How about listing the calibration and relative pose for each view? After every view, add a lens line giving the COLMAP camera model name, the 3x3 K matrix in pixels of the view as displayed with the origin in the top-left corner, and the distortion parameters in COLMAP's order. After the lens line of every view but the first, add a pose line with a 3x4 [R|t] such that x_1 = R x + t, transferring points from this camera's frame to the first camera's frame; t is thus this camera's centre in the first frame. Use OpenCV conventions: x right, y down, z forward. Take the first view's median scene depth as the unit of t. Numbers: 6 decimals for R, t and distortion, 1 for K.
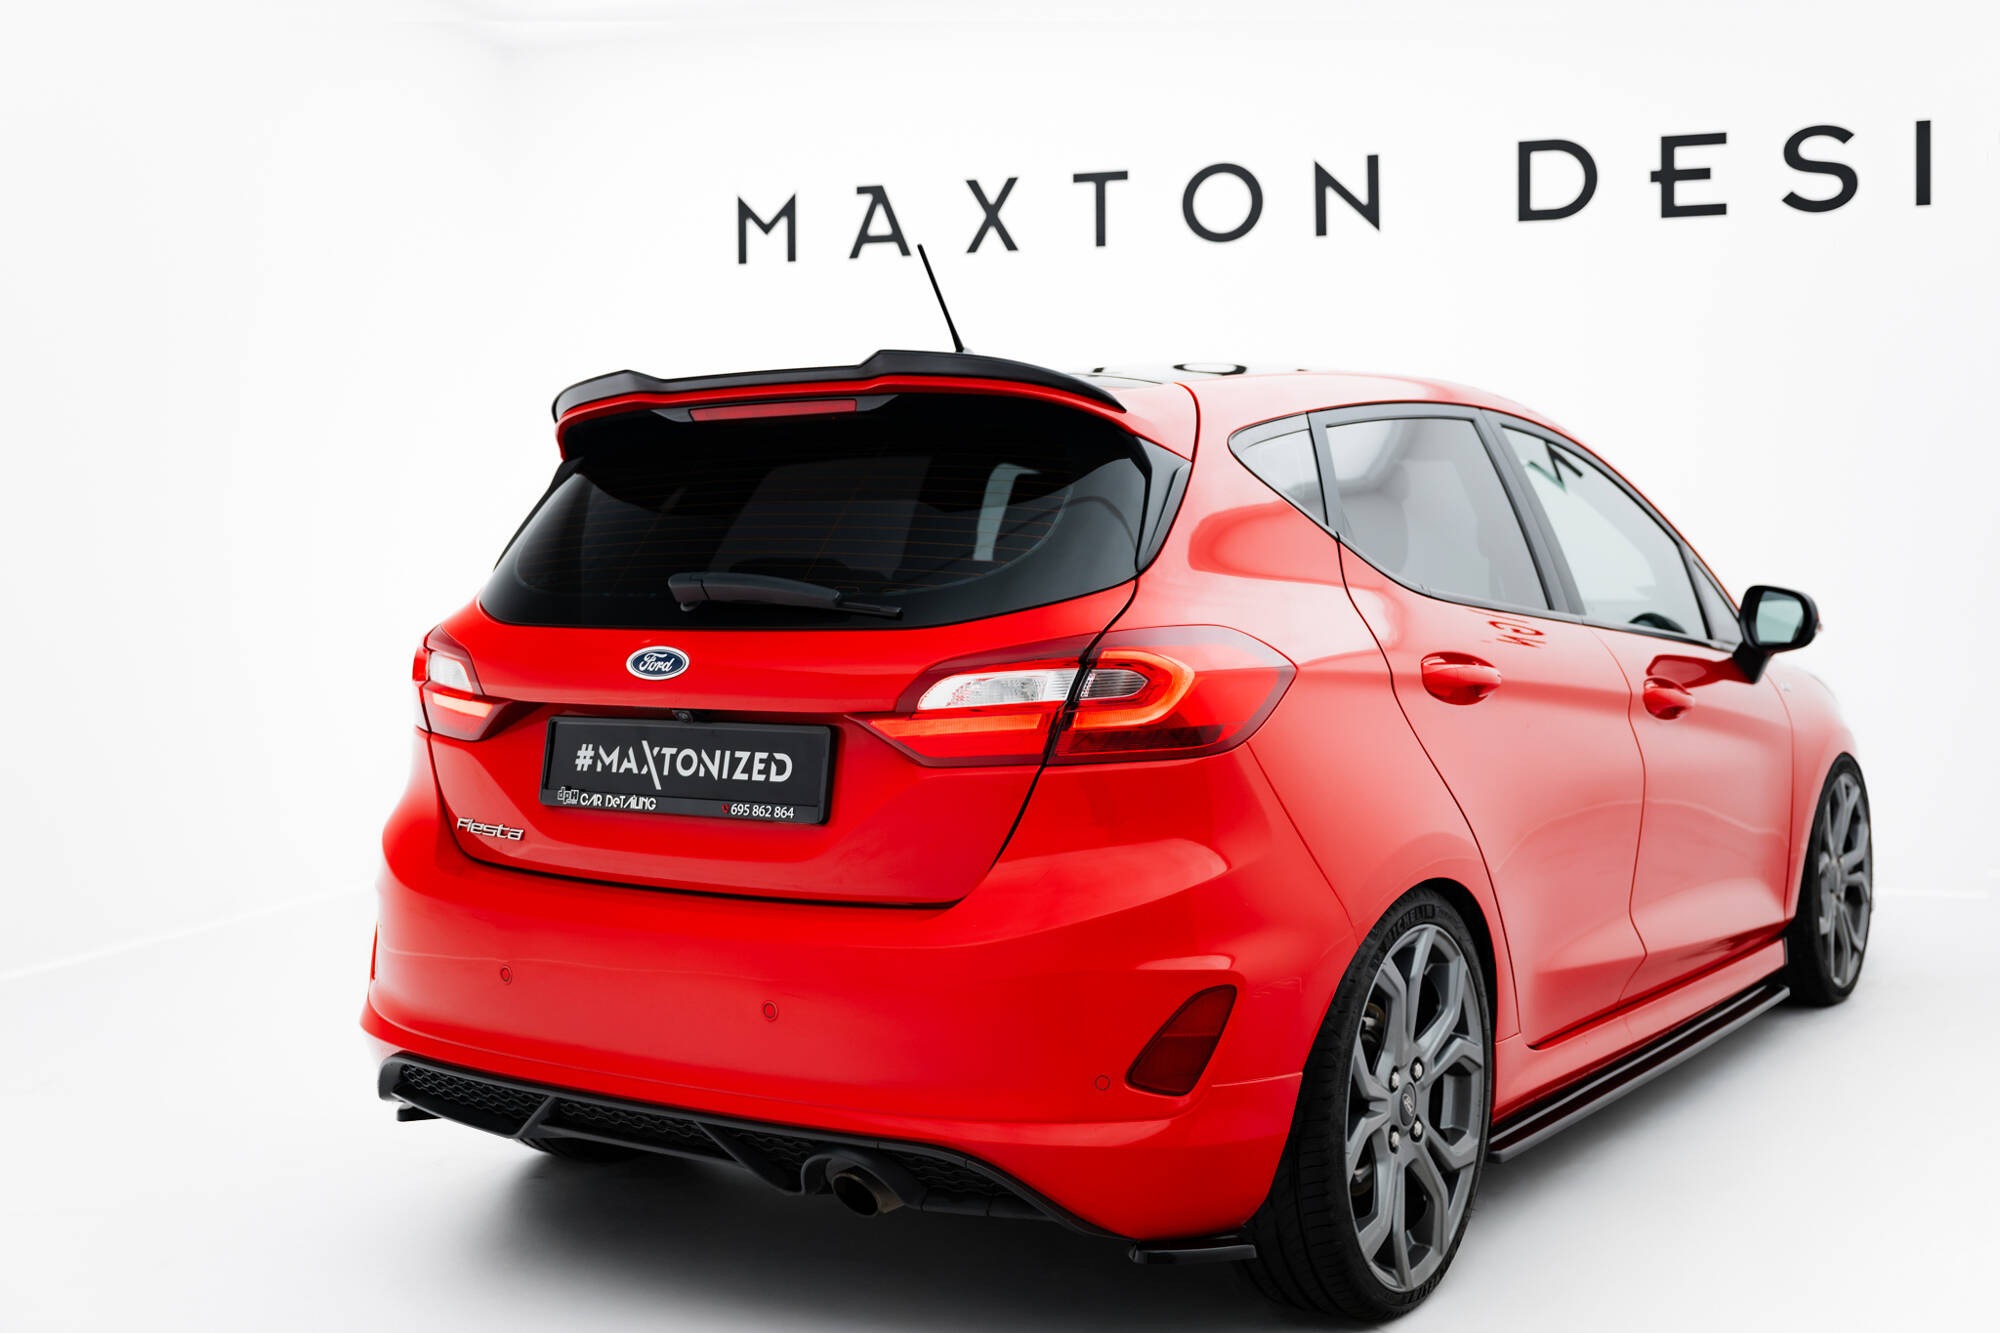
lens RADIAL K [[2124.7, 0, 1006.9], [0, 2124.7, 663.6], [0, 0, 1]] dist [0.002827, -0.138780]
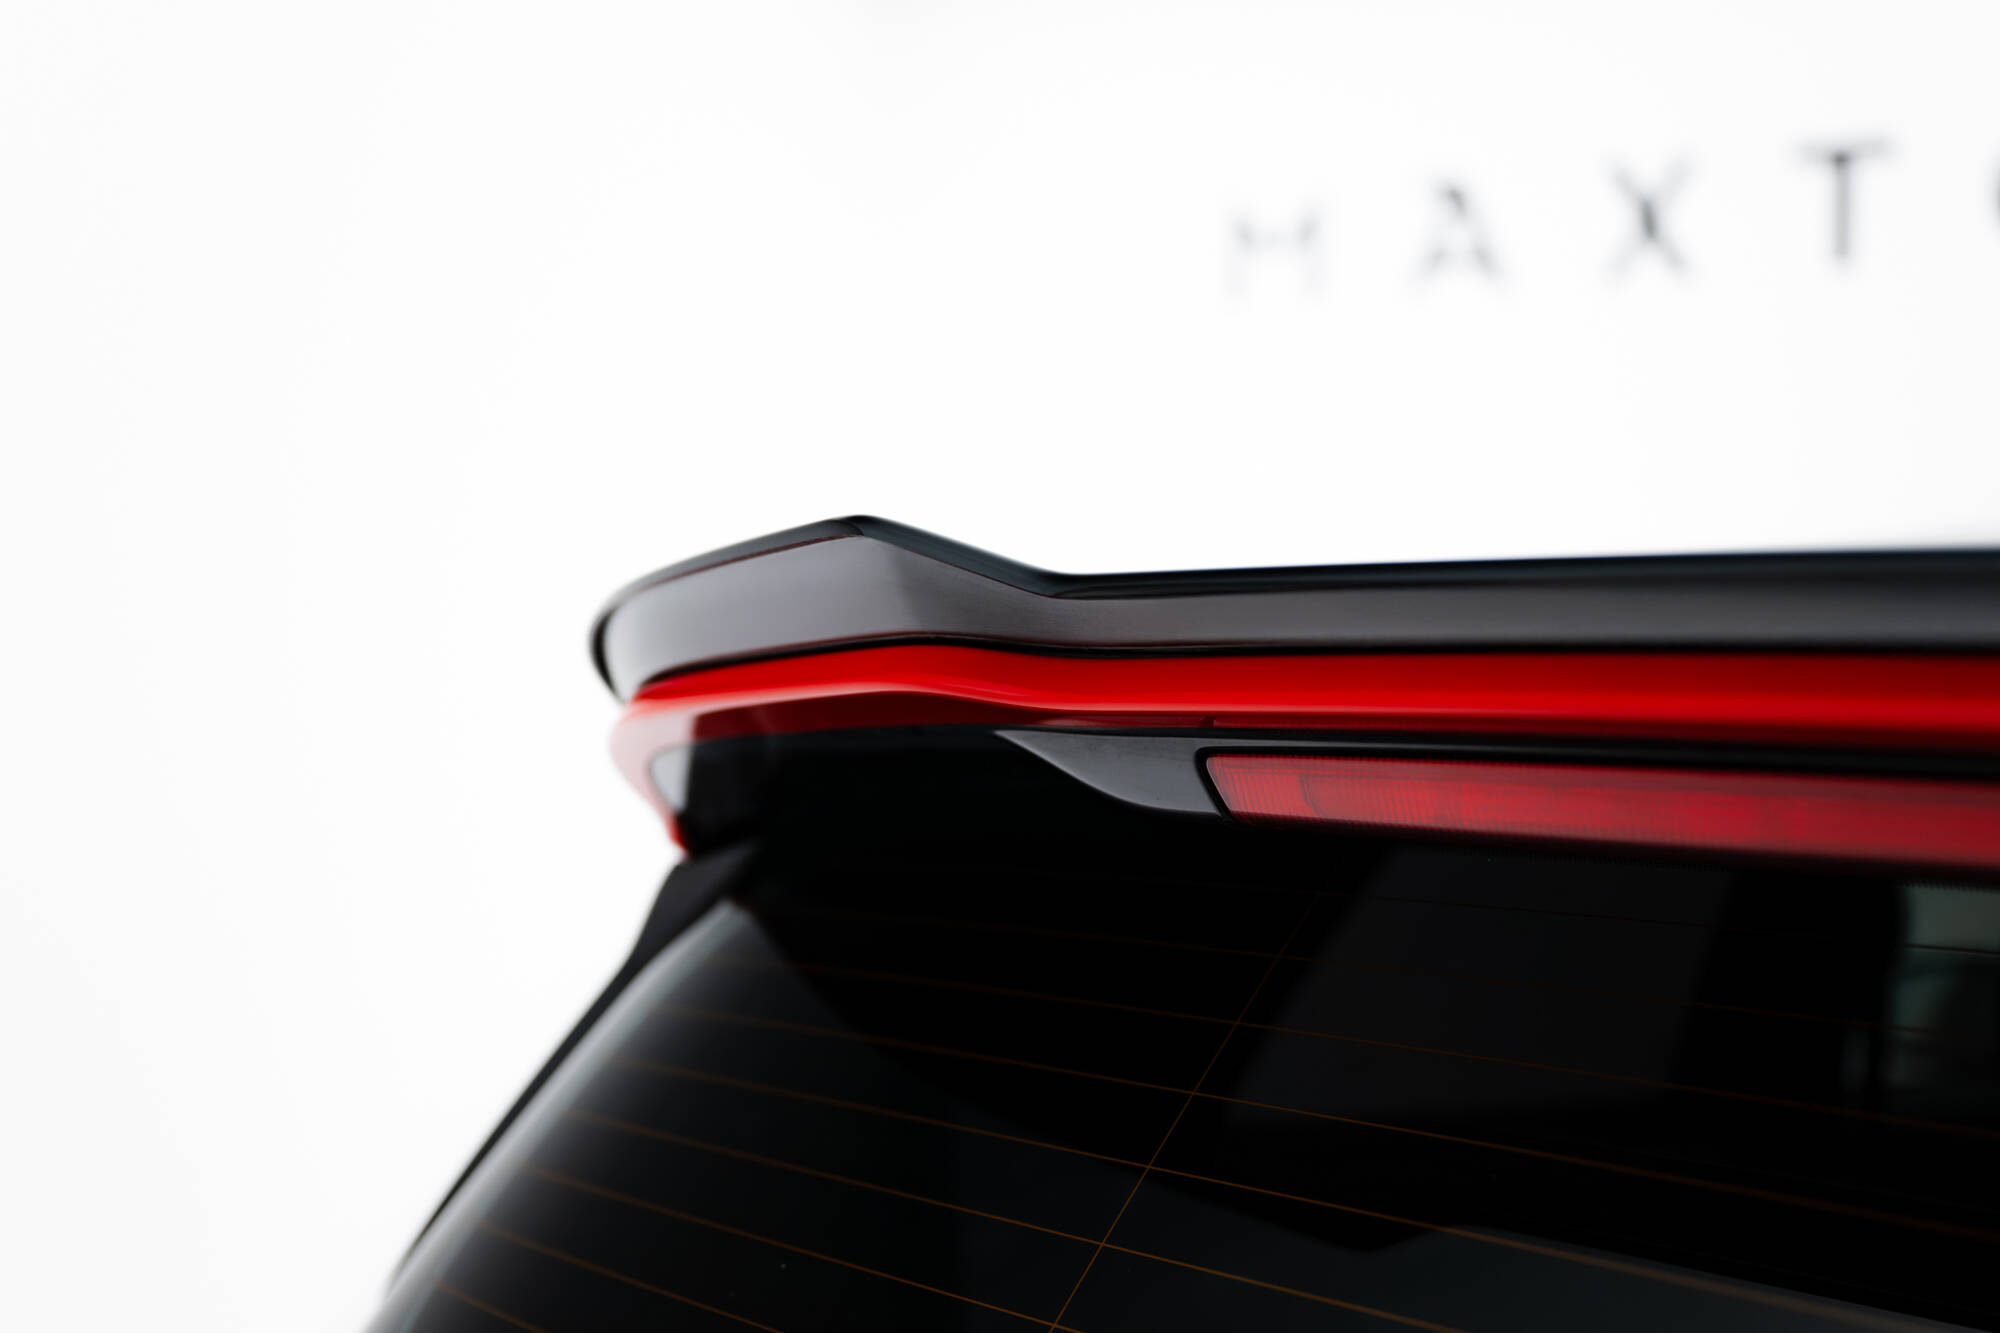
lens RADIAL K [[2124.7, 0, 1006.9], [0, 2124.7, 663.6], [0, 0, 1]] dist [0.002827, -0.138780]
pose [[0.978210, 0.023591, -0.206271, -0.137945], [-0.032490, 0.998677, -0.039861, -0.126868], [0.205058, 0.045694, 0.977683, 0.880246]]
